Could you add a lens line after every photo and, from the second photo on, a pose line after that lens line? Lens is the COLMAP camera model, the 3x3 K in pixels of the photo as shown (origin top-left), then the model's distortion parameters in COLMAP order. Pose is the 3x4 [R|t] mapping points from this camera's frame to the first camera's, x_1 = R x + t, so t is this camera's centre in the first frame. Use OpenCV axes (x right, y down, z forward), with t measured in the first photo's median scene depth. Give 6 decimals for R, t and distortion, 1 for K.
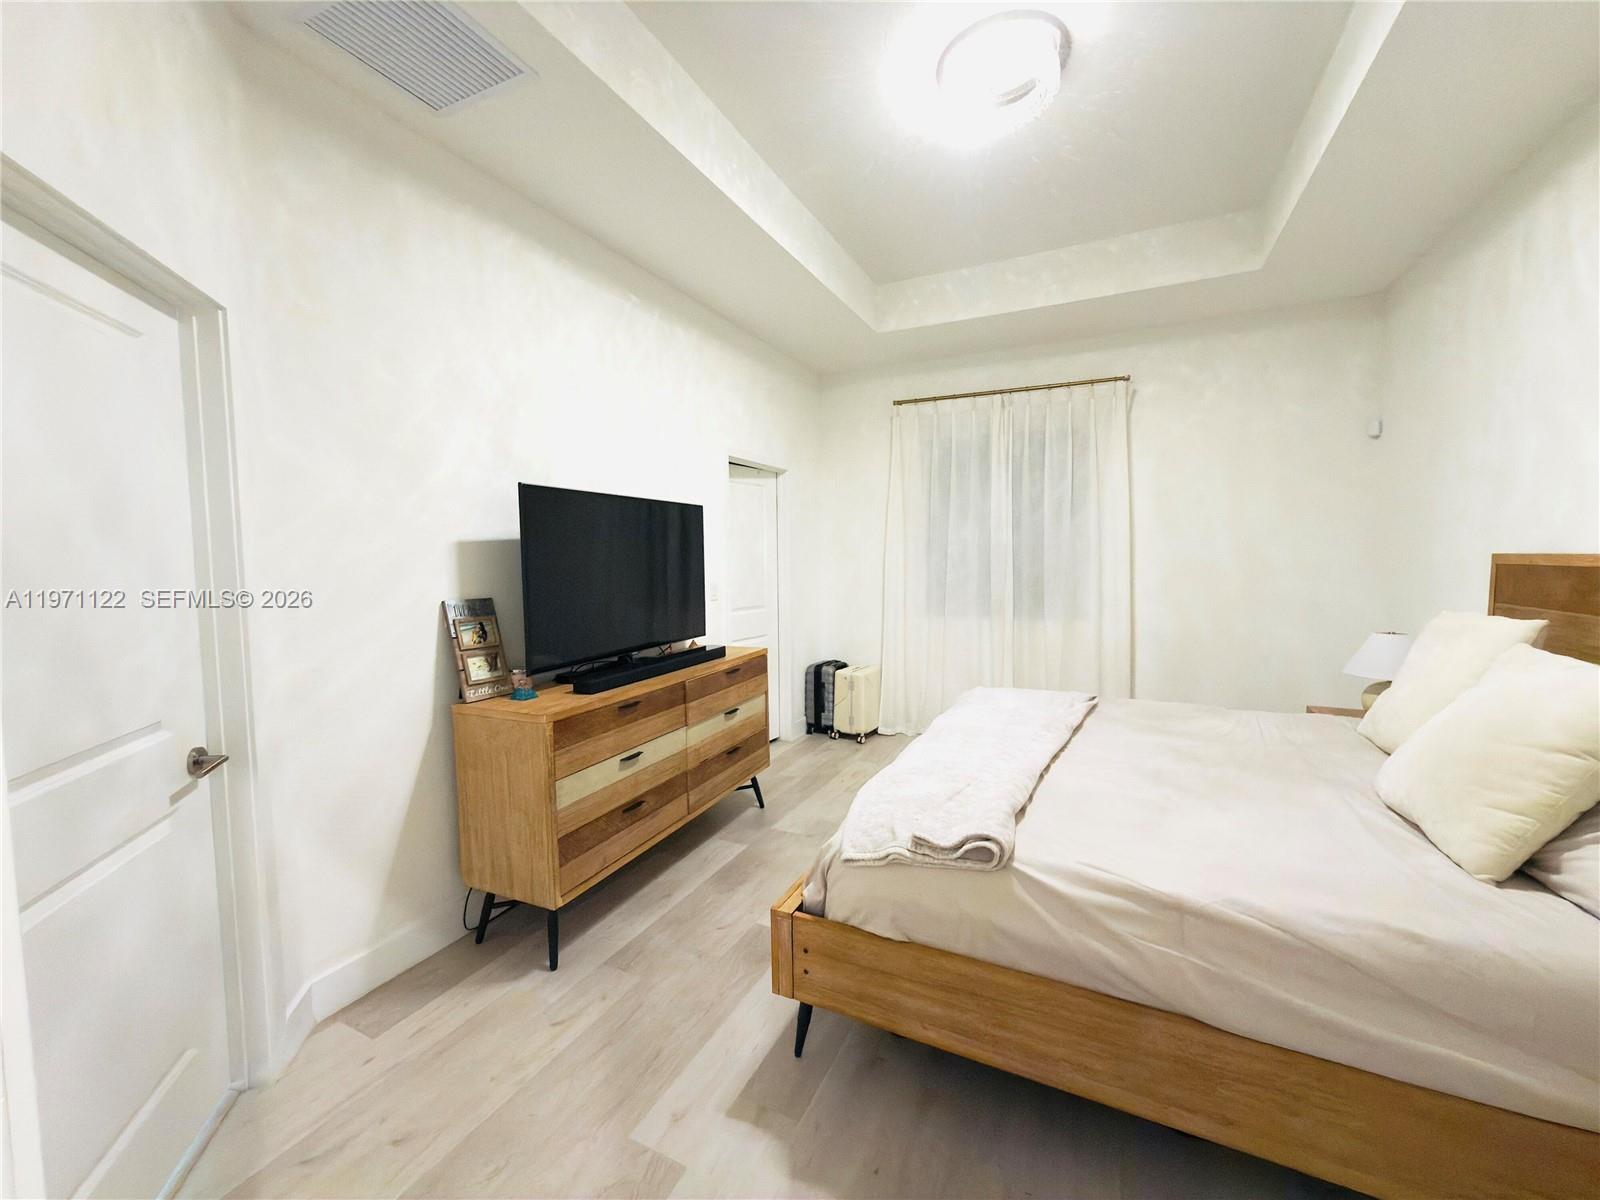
lens RADIAL K [[639.4, 0, 801.8], [0, 639.4, 595.8], [0, 0, 1]] dist [-0.002962, 0.000292]
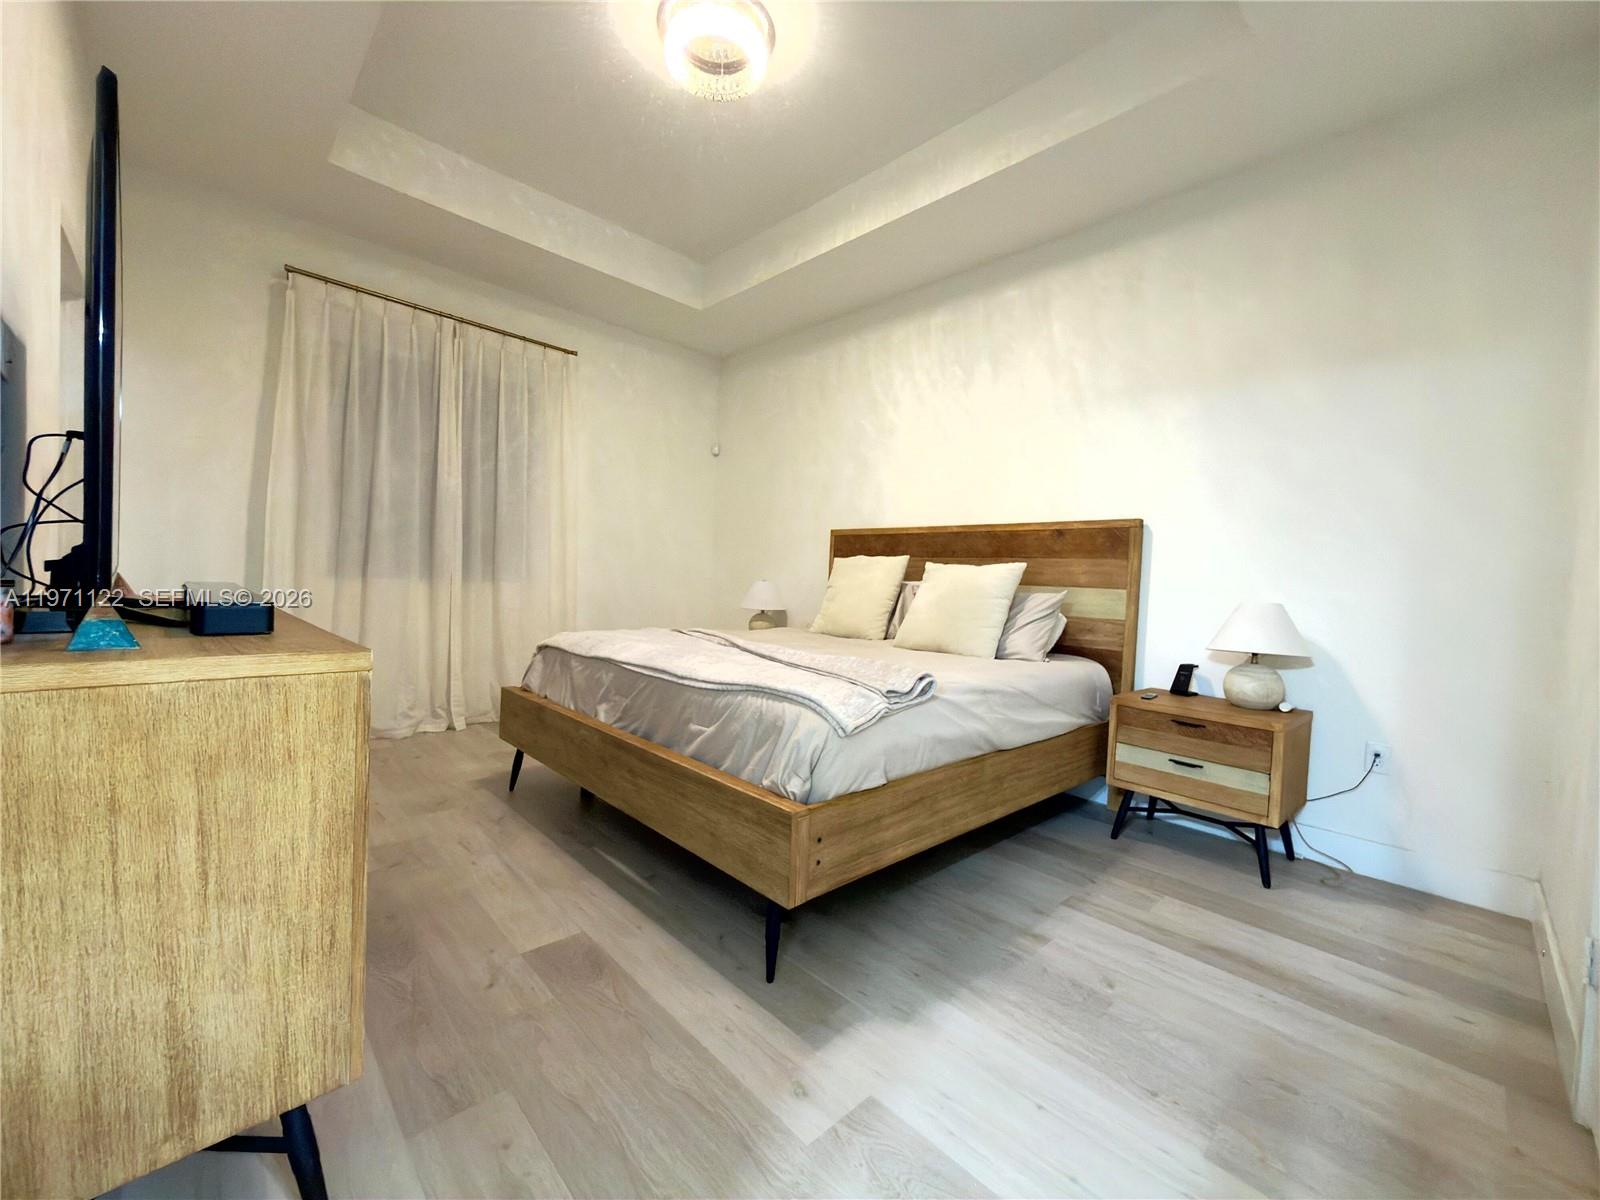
lens RADIAL K [[639.4, 0, 803.1], [0, 639.4, 602.7], [0, 0, 1]] dist [-0.002962, 0.000292]
pose [[0.347526, -0.007761, 0.937638, -0.905782], [0.014459, 0.999891, 0.002918, 0.195370], [-0.937559, 0.012543, 0.347600, 0.686627]]
